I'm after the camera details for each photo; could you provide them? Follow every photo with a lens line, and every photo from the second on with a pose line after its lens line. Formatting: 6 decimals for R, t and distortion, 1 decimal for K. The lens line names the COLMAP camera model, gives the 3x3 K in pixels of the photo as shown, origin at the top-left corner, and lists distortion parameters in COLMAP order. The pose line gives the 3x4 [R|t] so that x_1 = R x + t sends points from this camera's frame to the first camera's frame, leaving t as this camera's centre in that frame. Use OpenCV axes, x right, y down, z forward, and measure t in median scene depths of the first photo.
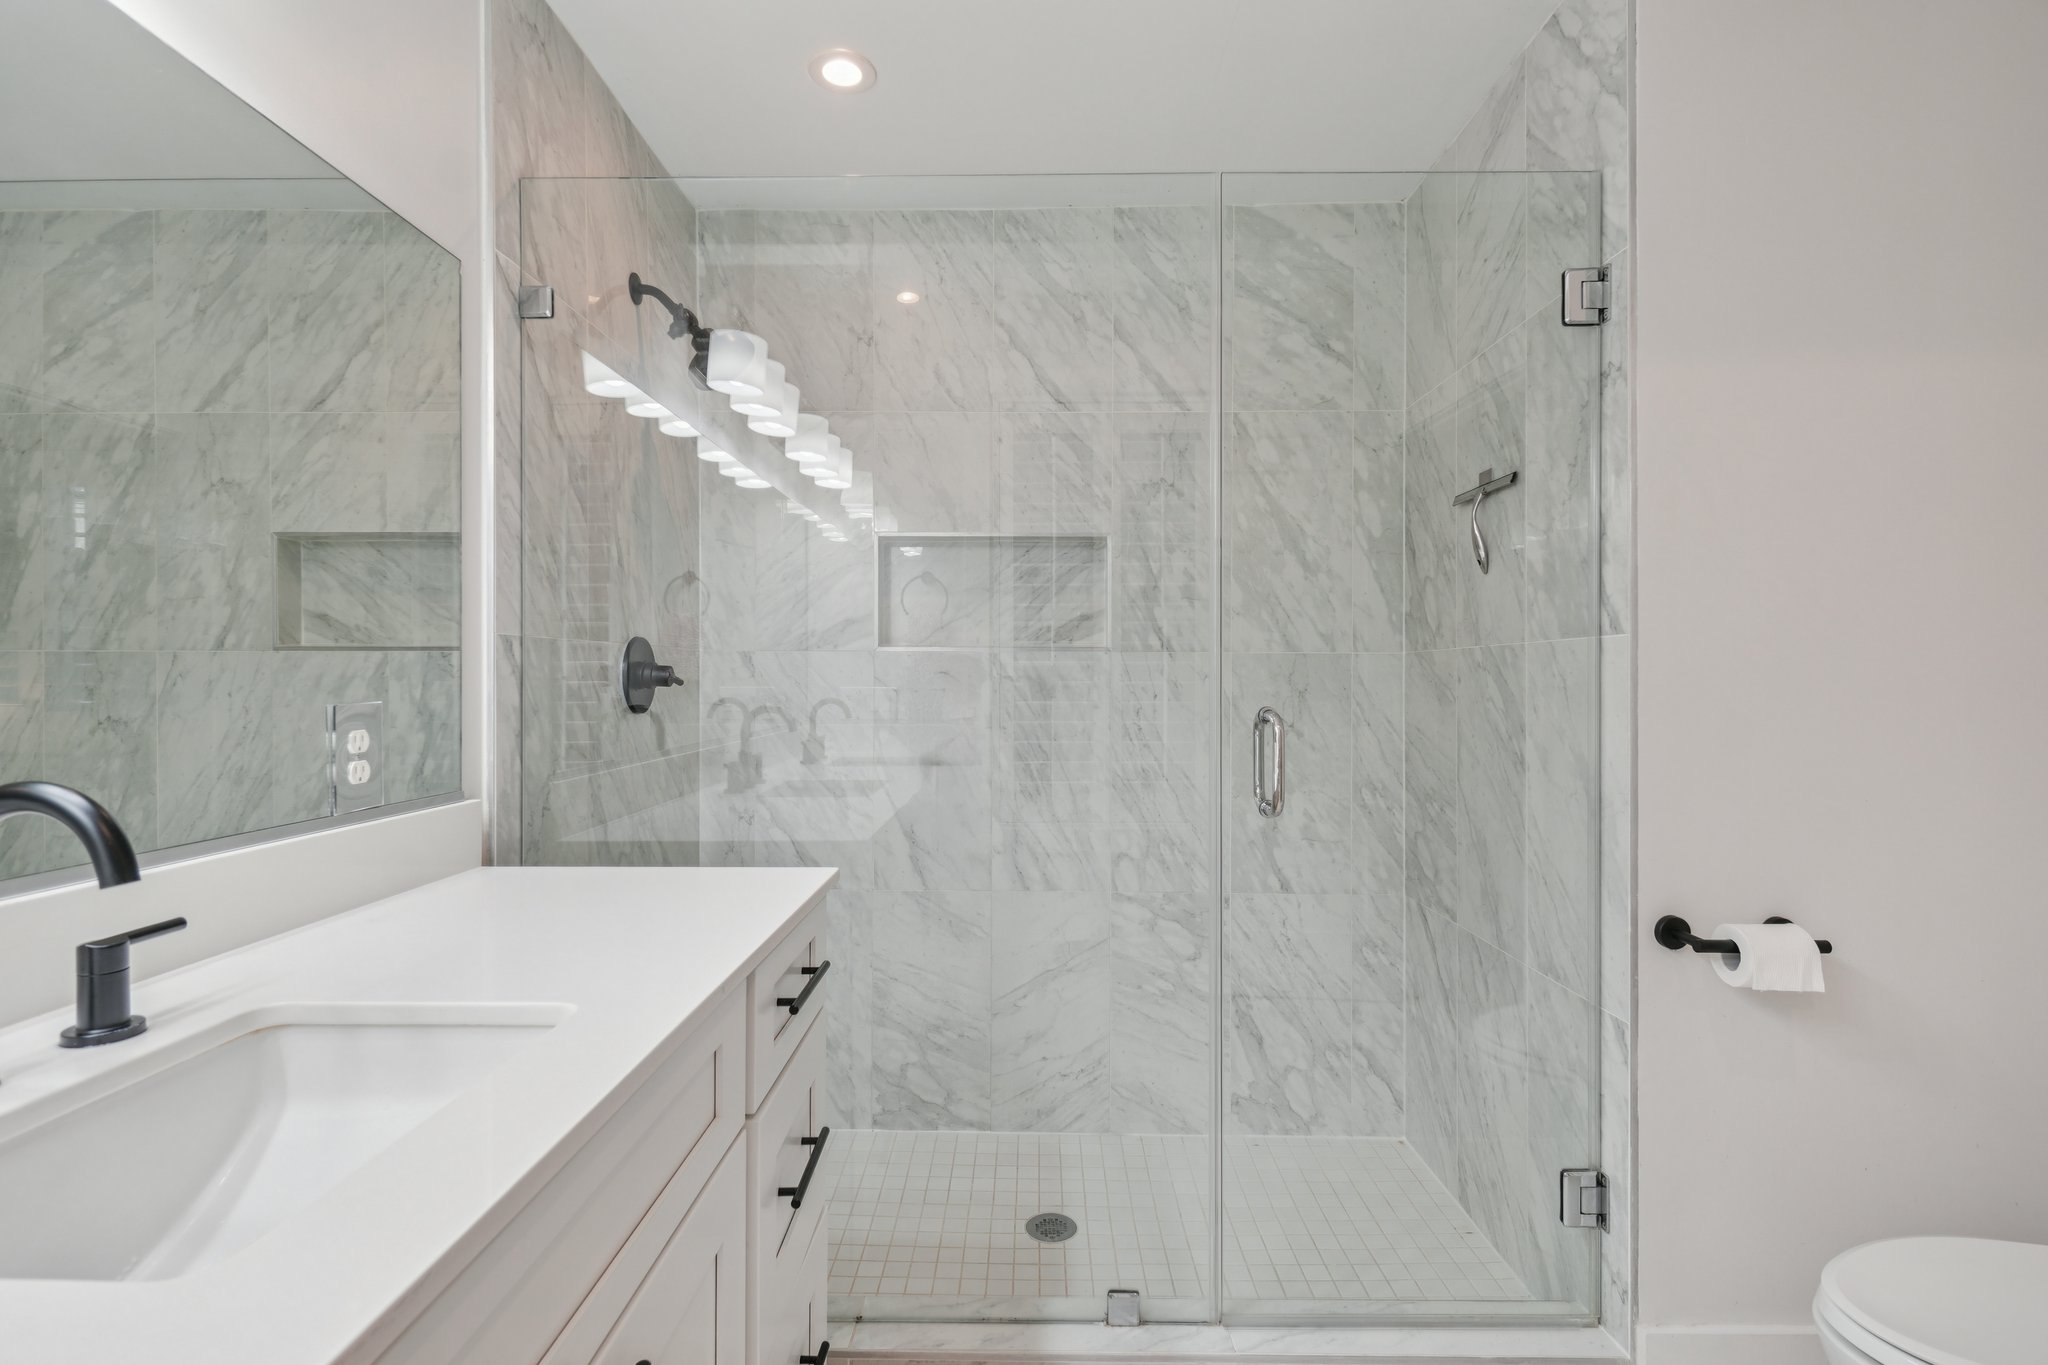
lens RADIAL K [[937.3, 0, 1017.1], [0, 937.3, 681.7], [0, 0, 1]] dist [0.002649, -0.001213]
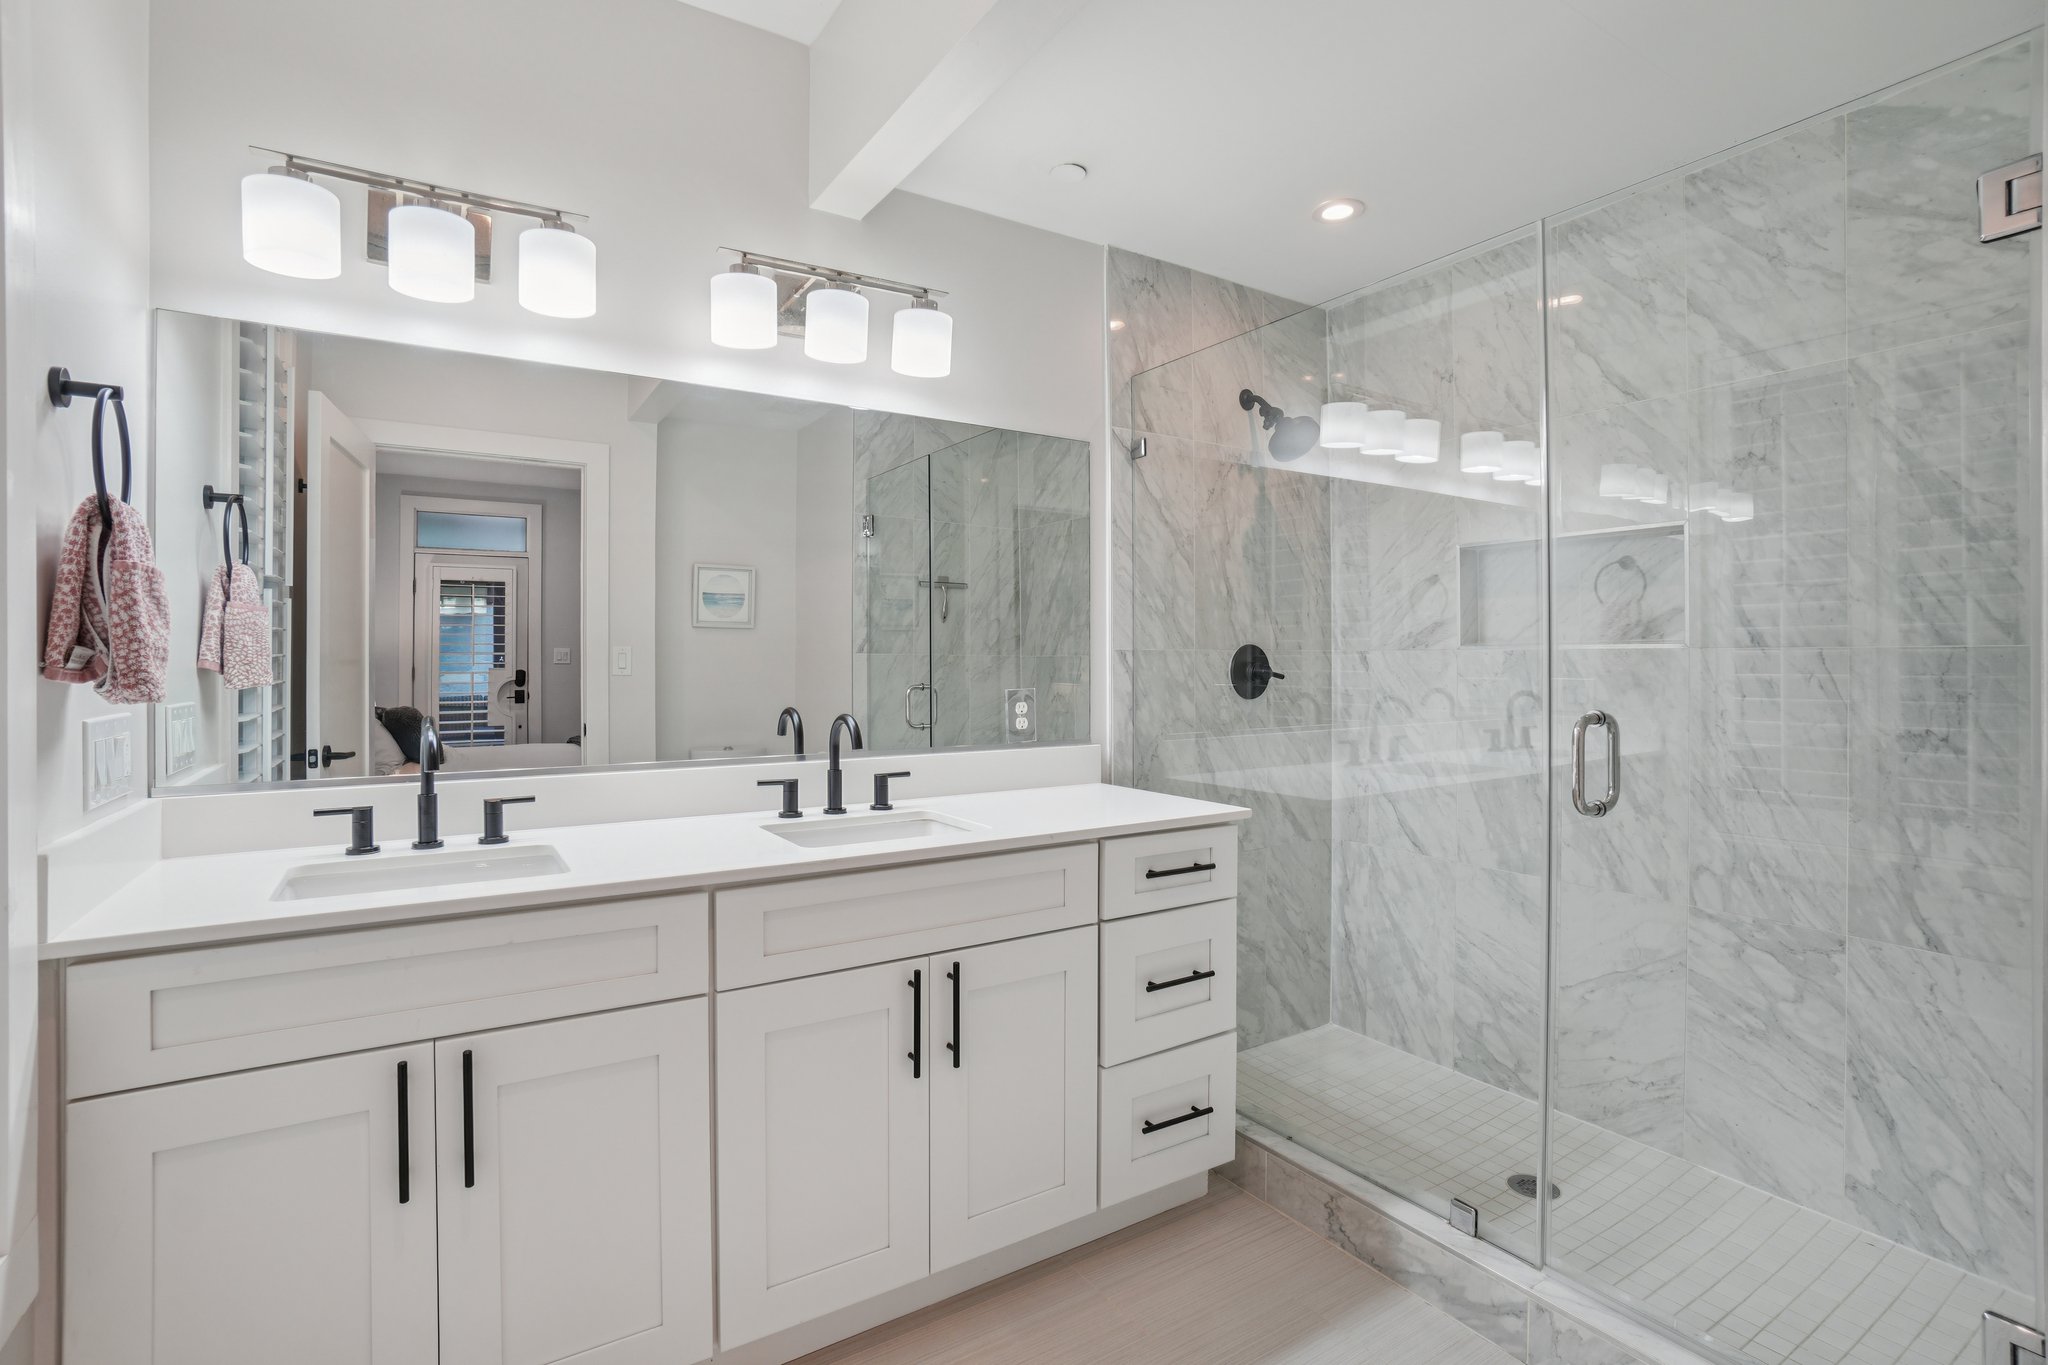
lens RADIAL K [[927.5, 0, 1007.5], [0, 927.5, 674.1], [0, 0, 1]] dist [-0.051948, 0.017414]
pose [[0.553669, 0.007333, -0.832704, 0.477544], [-0.001476, 0.999968, 0.007824, -0.012369], [0.832735, -0.003103, 0.553662, -0.064014]]
